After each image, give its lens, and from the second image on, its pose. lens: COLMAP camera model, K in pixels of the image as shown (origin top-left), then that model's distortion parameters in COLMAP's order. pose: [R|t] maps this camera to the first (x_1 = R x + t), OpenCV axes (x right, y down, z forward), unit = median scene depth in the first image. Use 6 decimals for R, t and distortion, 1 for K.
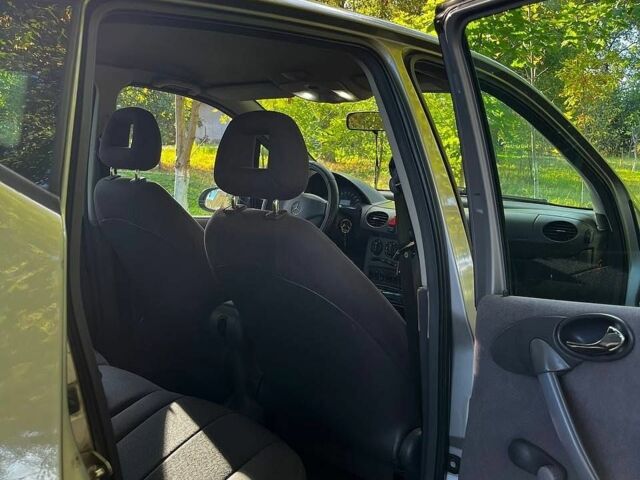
lens RADIAL K [[645.2, 0, 320.0], [0, 645.2, 240.0], [0, 0, 1]] dist [0.100018, -0.274838]
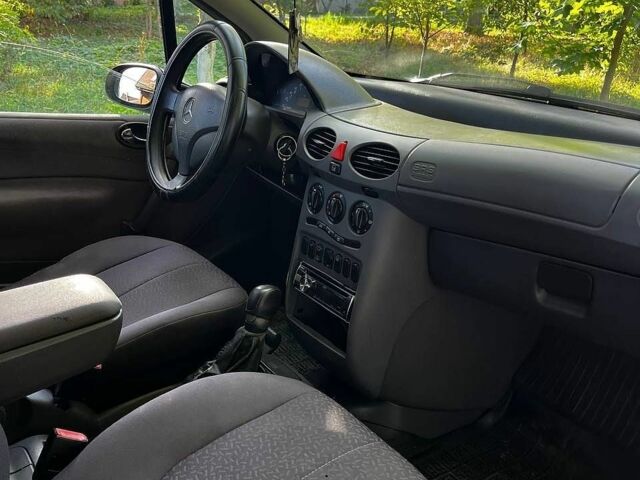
lens RADIAL K [[645.2, 0, 320.0], [0, 645.2, 240.0], [0, 0, 1]] dist [0.100018, -0.274838]
pose [[0.974067, 0.091059, -0.207130, 0.181520], [-0.050800, 0.980085, 0.191970, -0.049748], [0.220485, -0.176469, 0.959294, 0.445657]]
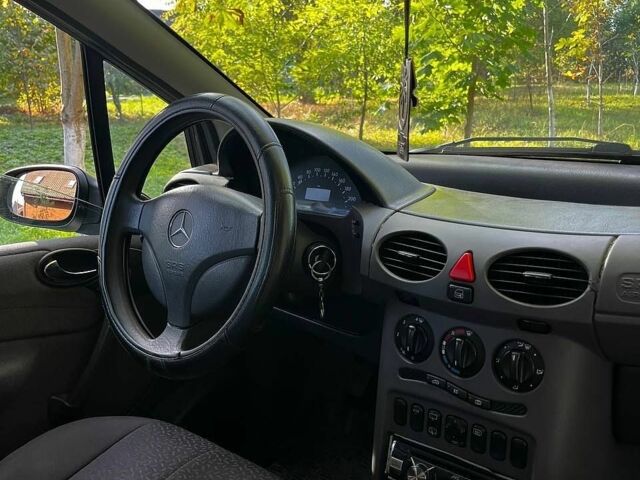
lens RADIAL K [[645.2, 0, 320.0], [0, 645.2, 240.0], [0, 0, 1]] dist [0.100018, -0.274838]
pose [[0.998150, -0.058237, 0.017444, 0.032006], [0.056504, 0.994585, 0.087228, -0.065462], [-0.022429, -0.086081, 0.996036, 0.596763]]
